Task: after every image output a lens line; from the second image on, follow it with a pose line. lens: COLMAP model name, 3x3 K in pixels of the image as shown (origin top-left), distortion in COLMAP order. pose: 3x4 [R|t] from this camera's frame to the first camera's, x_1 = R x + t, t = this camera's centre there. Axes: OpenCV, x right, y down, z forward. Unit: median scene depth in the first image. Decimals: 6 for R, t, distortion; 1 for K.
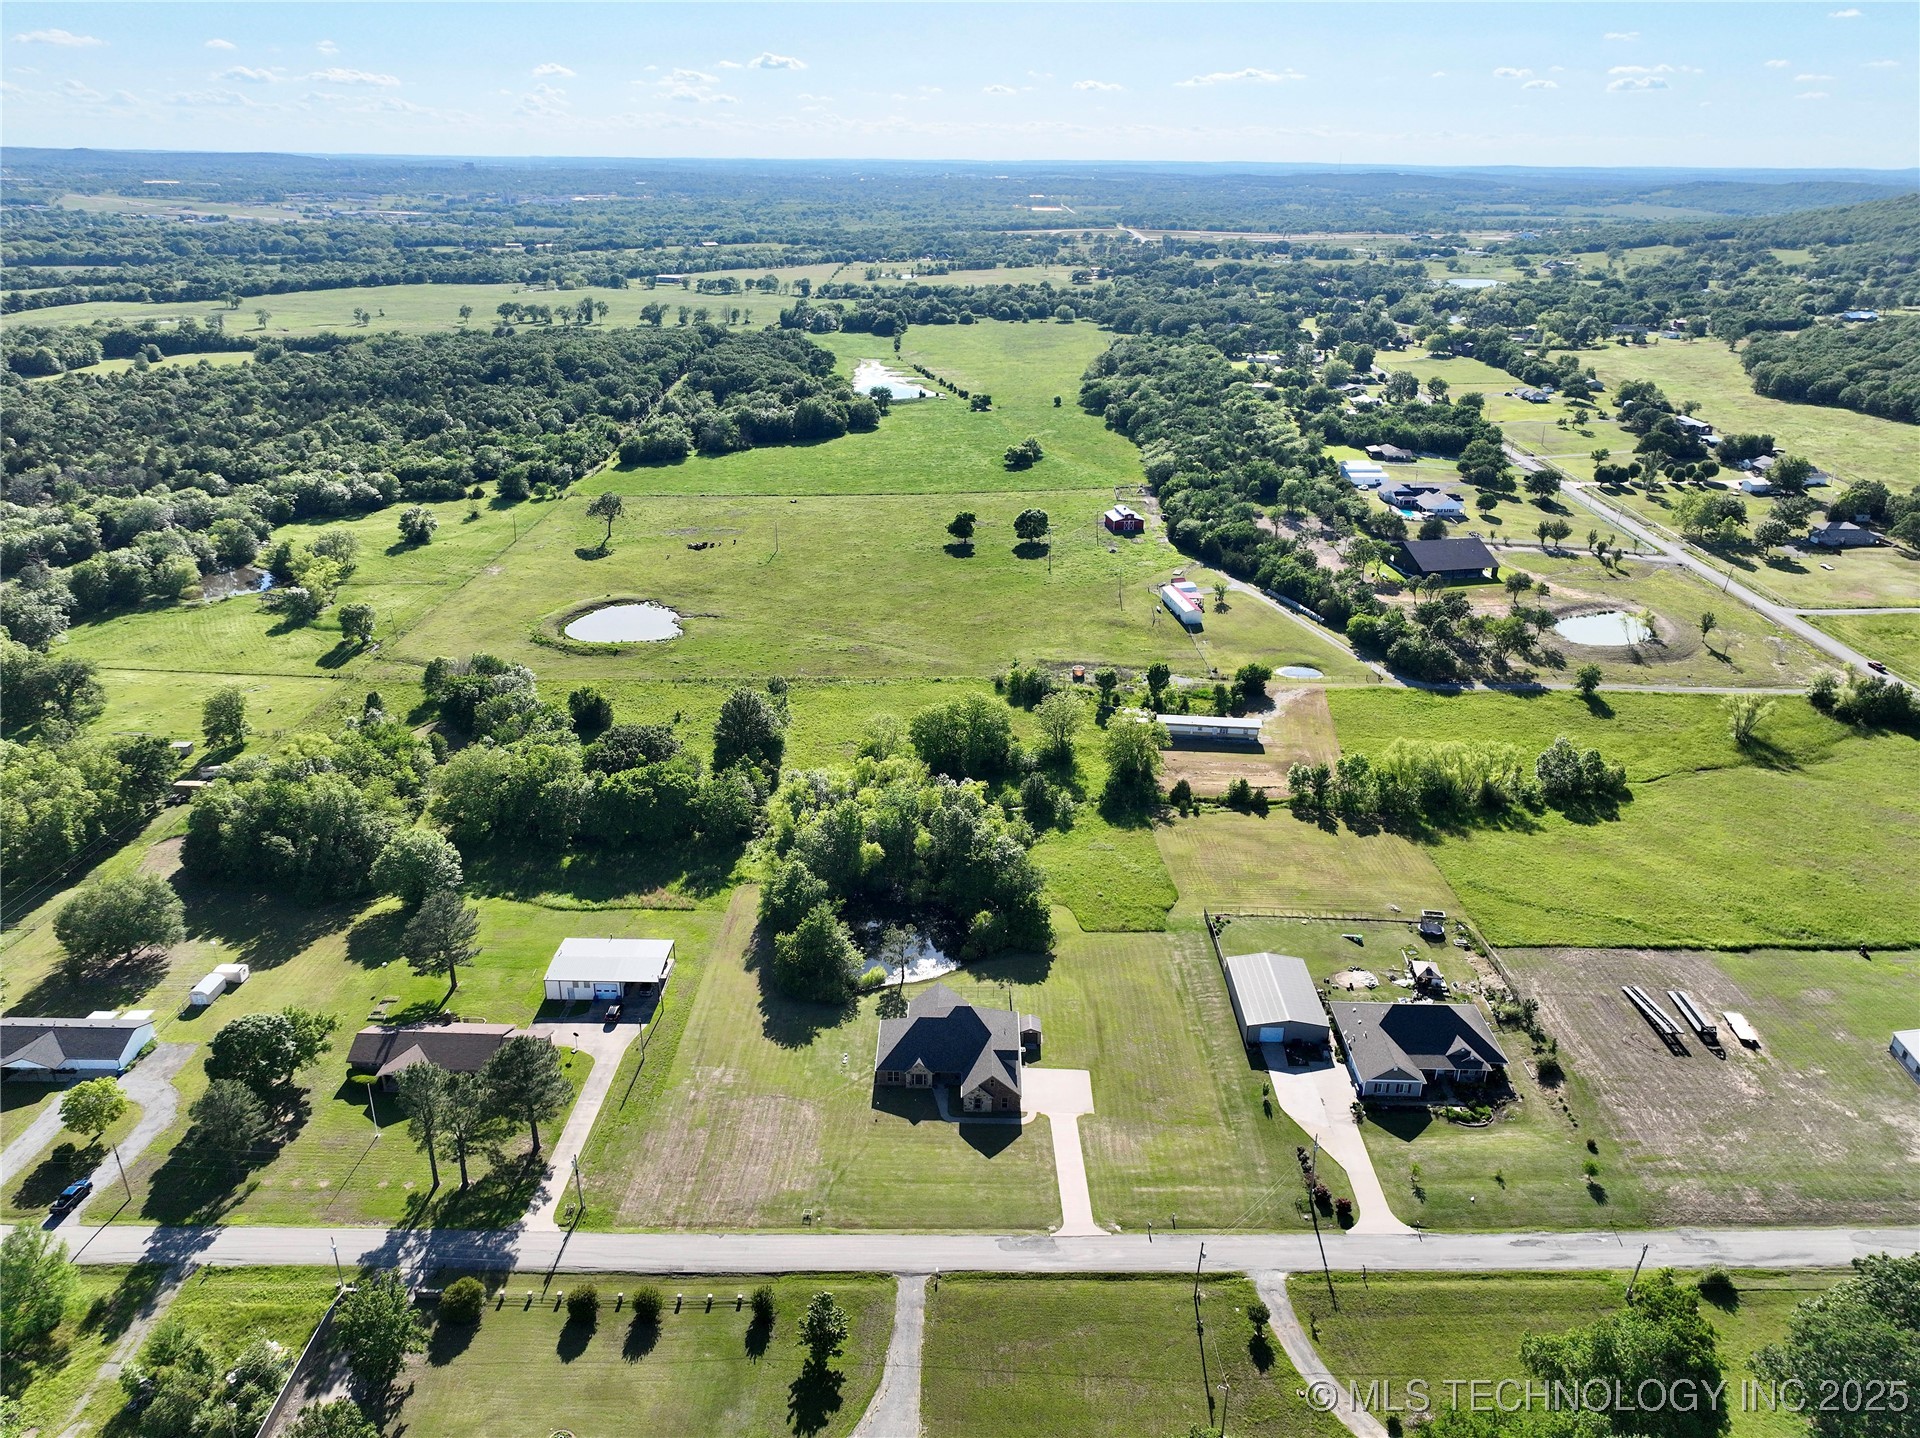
lens RADIAL K [[1347.3, 0, 957.1], [0, 1347.3, 723.9], [0, 0, 1]] dist [0.000246, 0.018418]
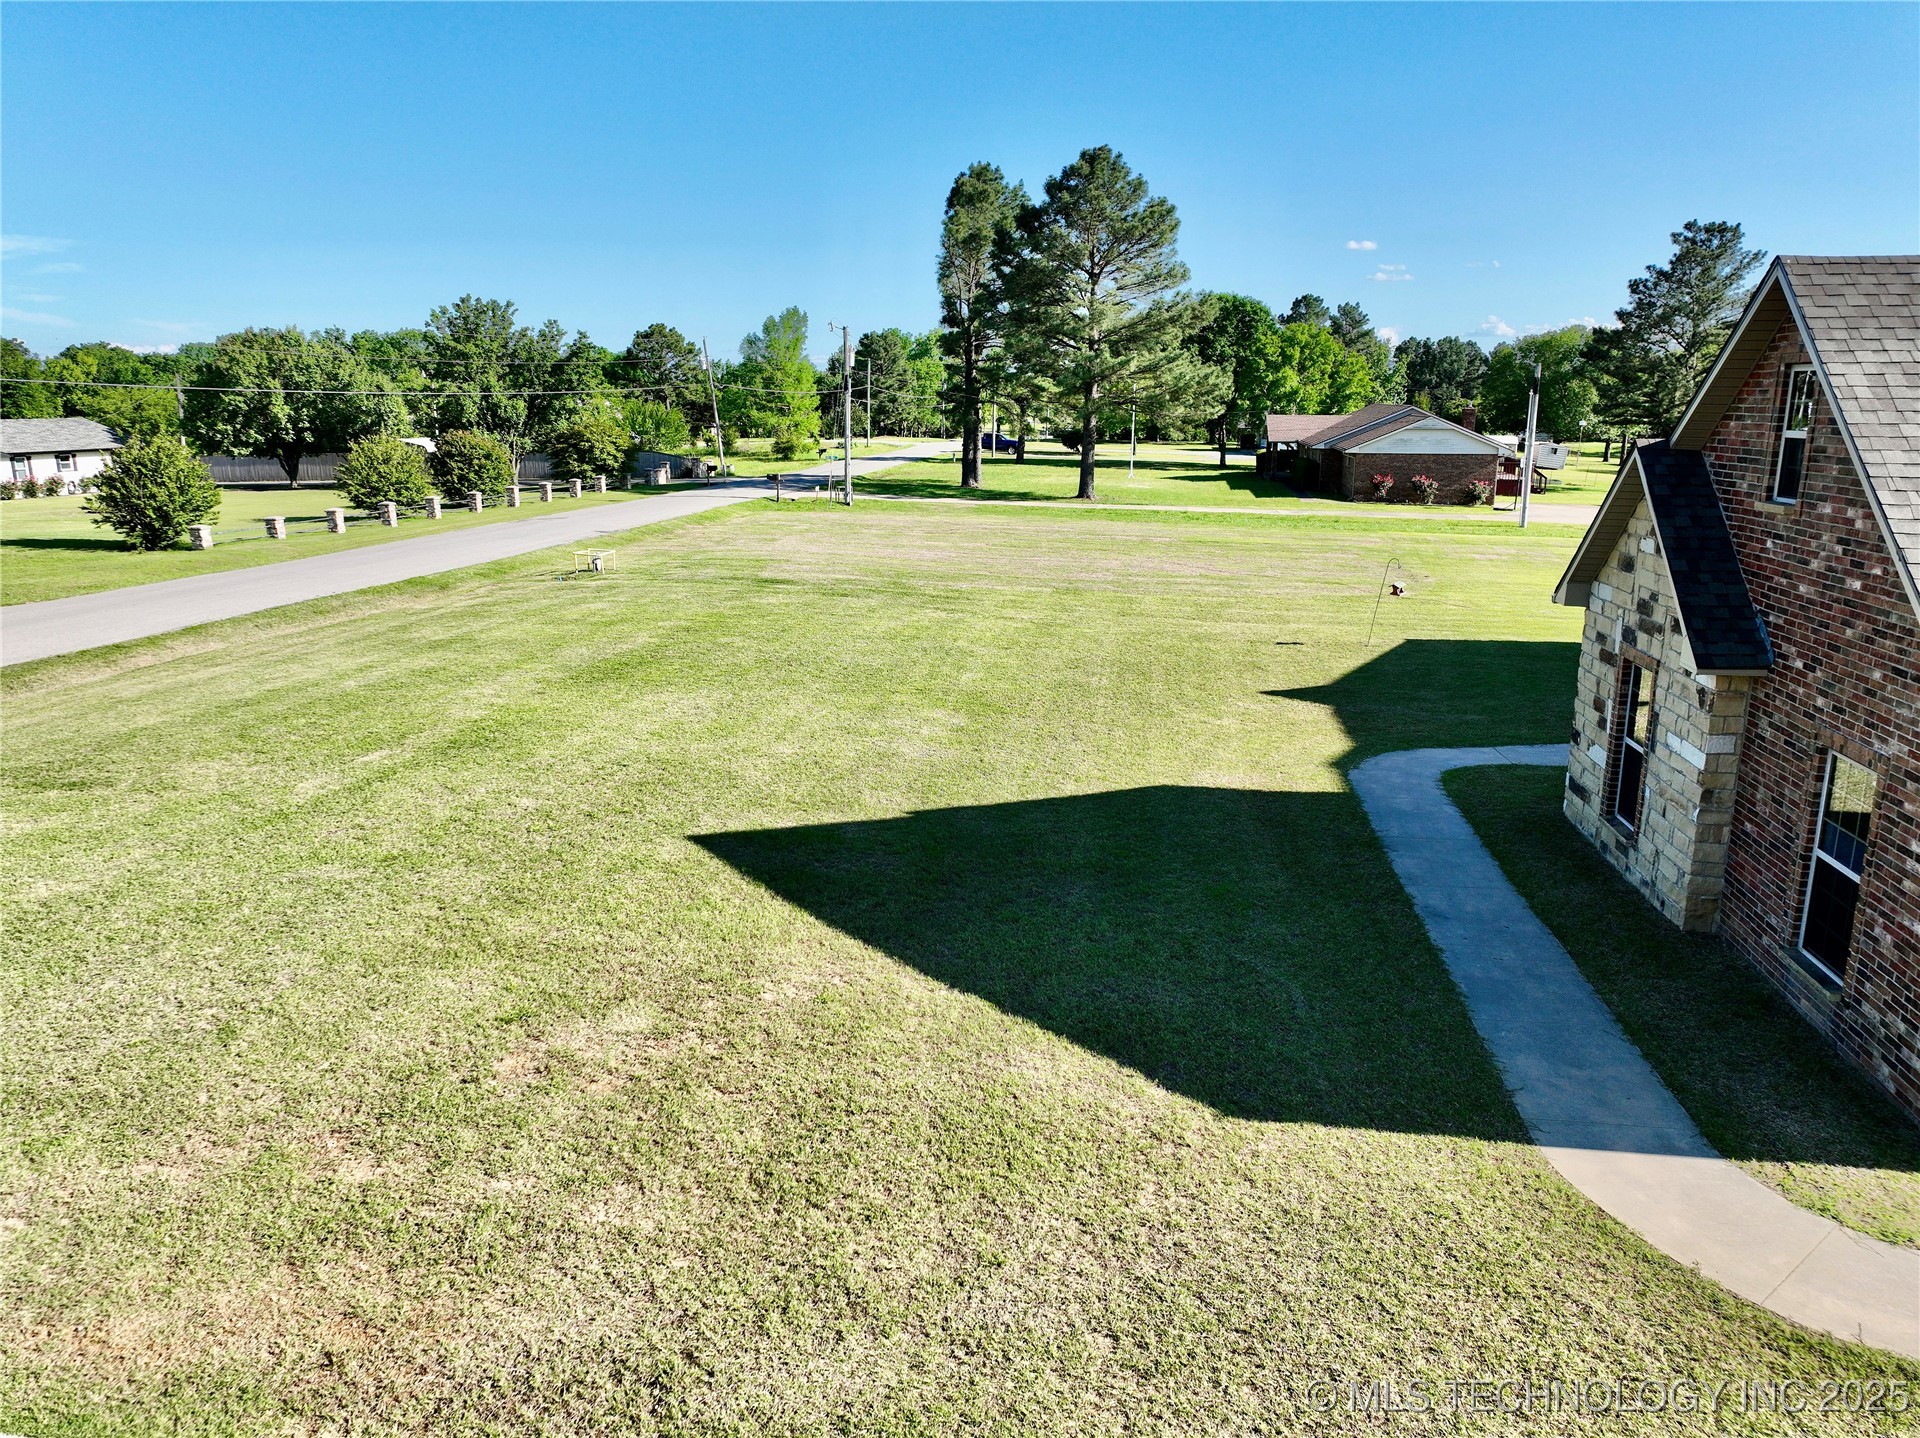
lens RADIAL K [[1347.3, 0, 962.9], [0, 1347.3, 719.2], [0, 0, 1]] dist [0.000246, 0.018418]
pose [[-0.120585, 0.221112, -0.967765, 0.075562], [-0.387846, 0.886901, 0.250963, 0.220526], [0.913802, 0.405607, -0.021189, 0.772007]]
